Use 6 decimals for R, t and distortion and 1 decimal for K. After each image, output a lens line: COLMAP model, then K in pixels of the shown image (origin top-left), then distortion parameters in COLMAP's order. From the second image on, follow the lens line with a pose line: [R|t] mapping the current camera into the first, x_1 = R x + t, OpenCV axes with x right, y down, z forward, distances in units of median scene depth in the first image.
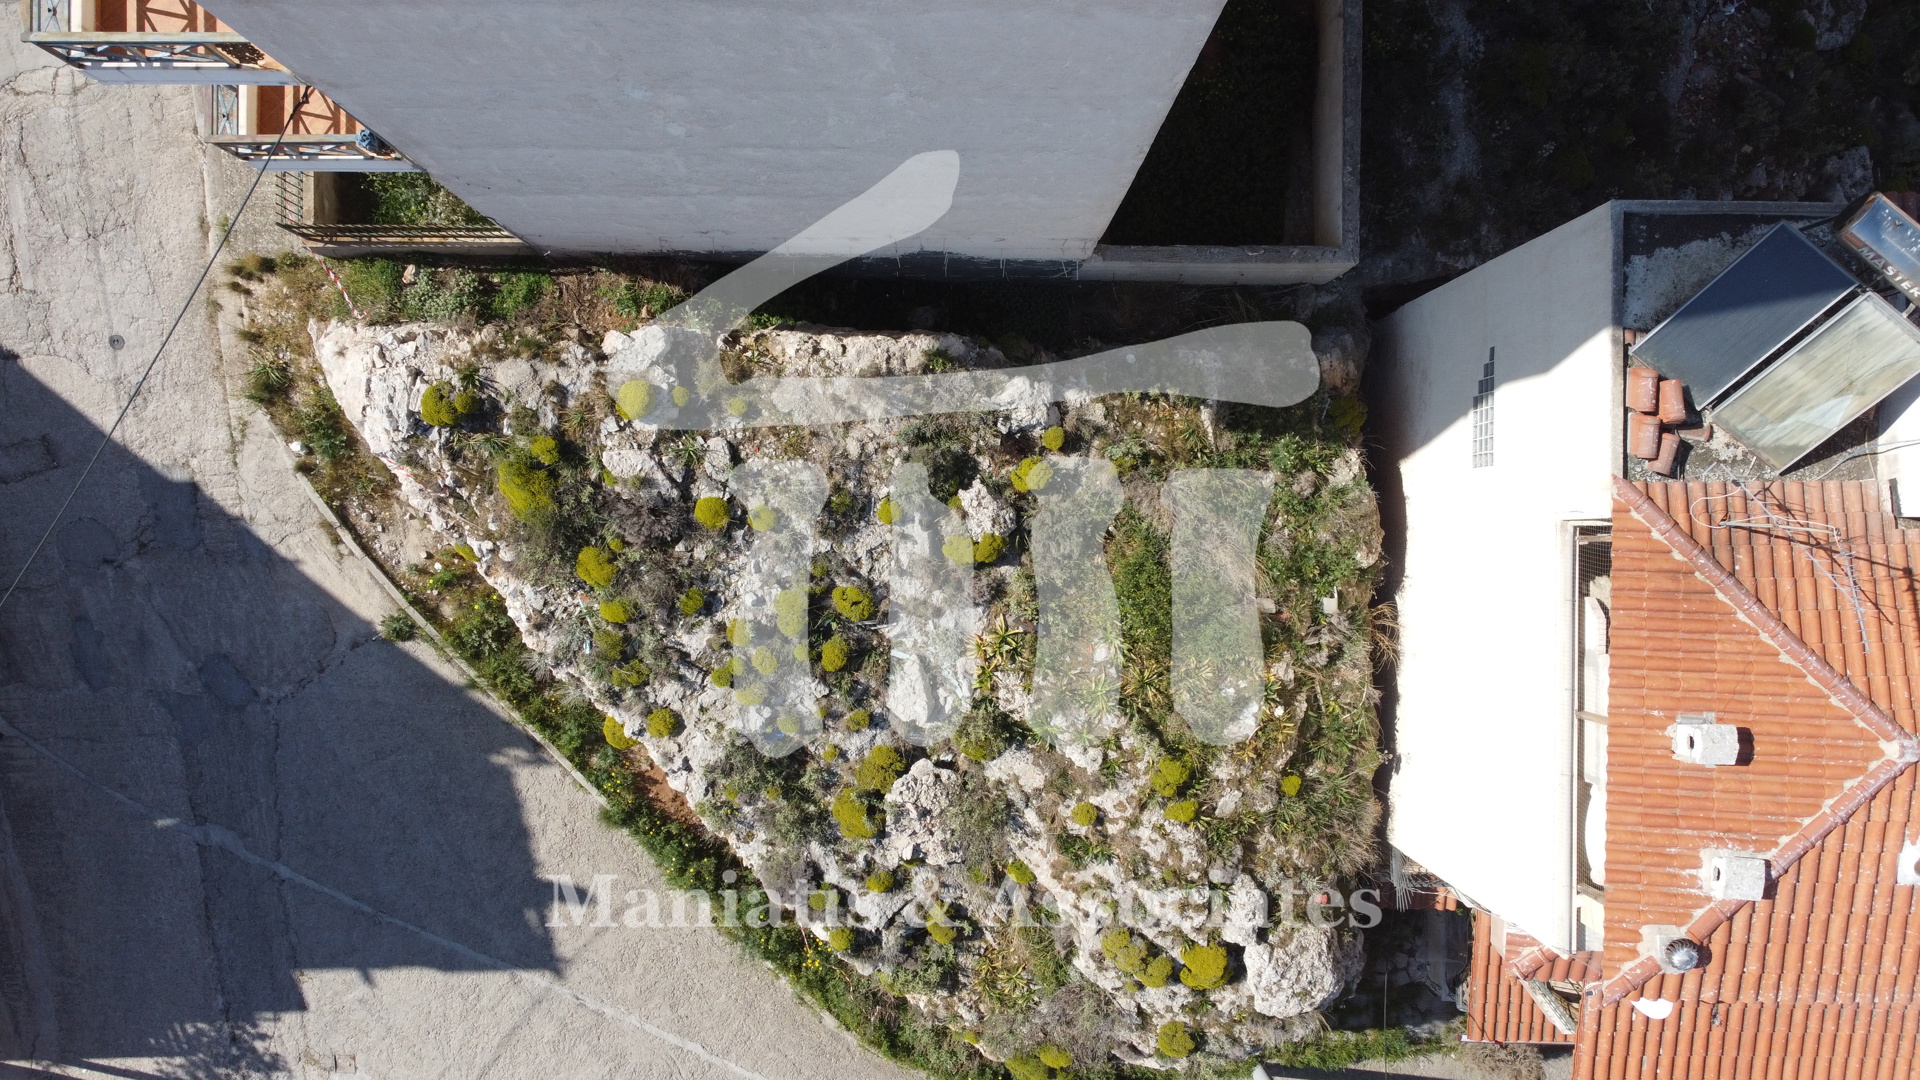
lens RADIAL K [[1449.2, 0, 959.8], [0, 1449.2, 548.6], [0, 0, 1]] dist [0.008372, -0.010103]
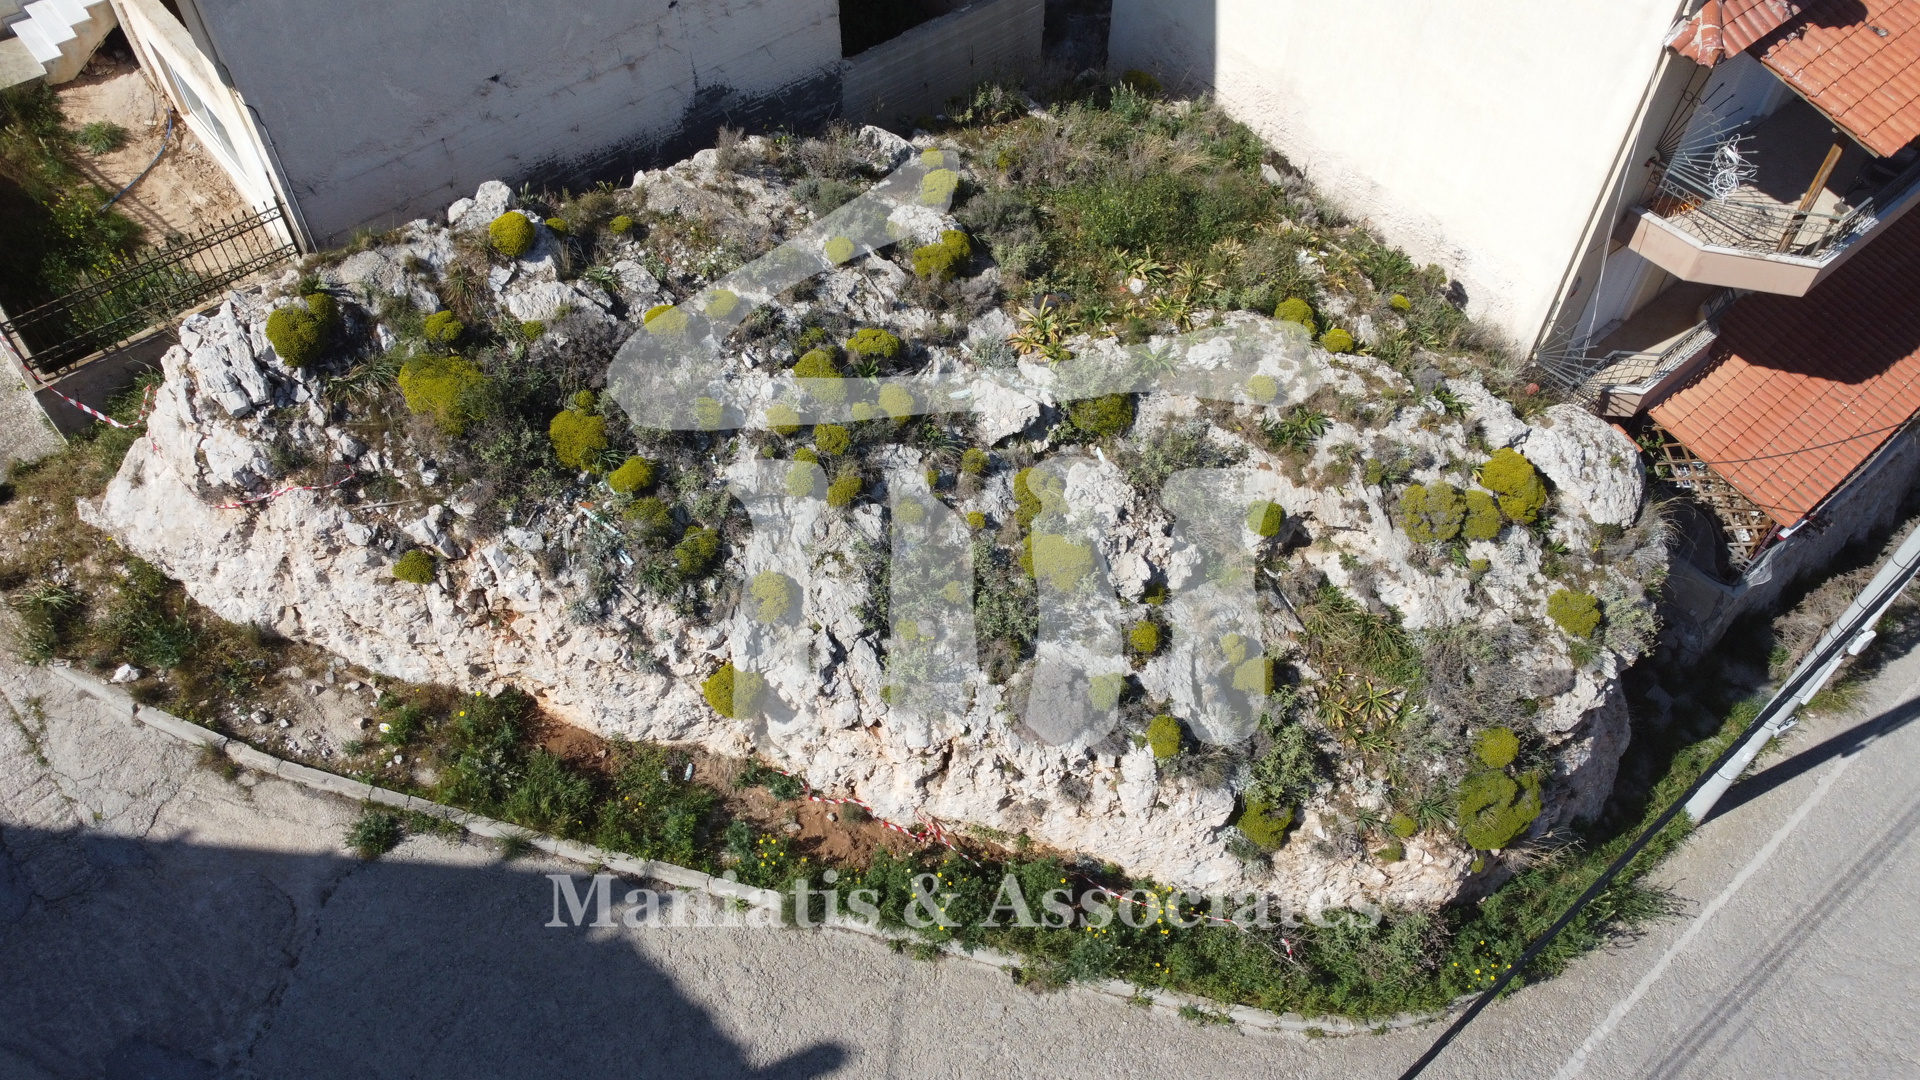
lens RADIAL K [[1449.2, 0, 960.7], [0, 1449.2, 536.2], [0, 0, 1]] dist [0.008372, -0.010103]
pose [[0.757411, -0.516379, 0.399602, -0.401806], [0.652916, 0.593969, -0.470002, 0.496573], [0.005348, 0.616891, 0.787031, 0.409356]]
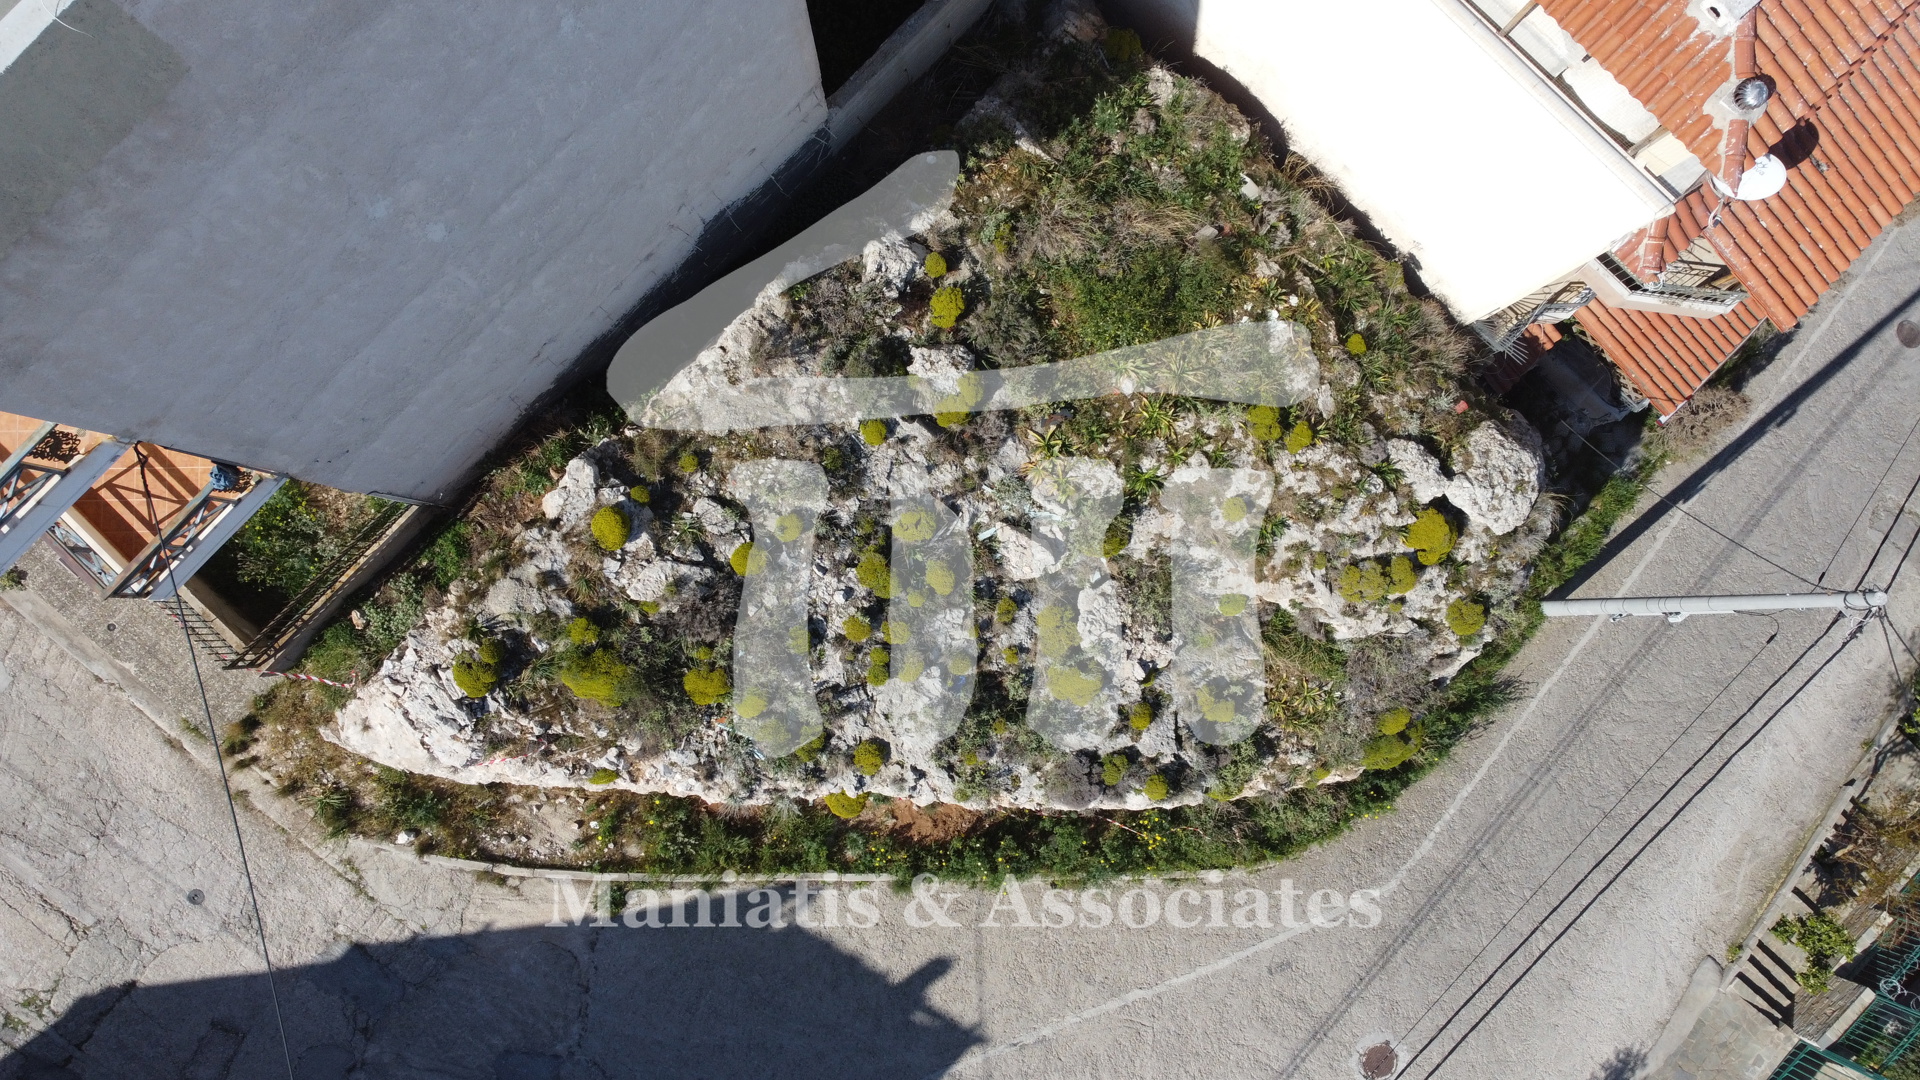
lens RADIAL K [[1449.2, 0, 964.2], [0, 1449.2, 545.8], [0, 0, 1]] dist [0.008372, -0.010103]
pose [[0.691184, -0.721982, 0.031722, -0.088287], [0.722673, 0.690687, -0.026350, 0.092952], [-0.002886, 0.041138, 0.999149, 0.020323]]
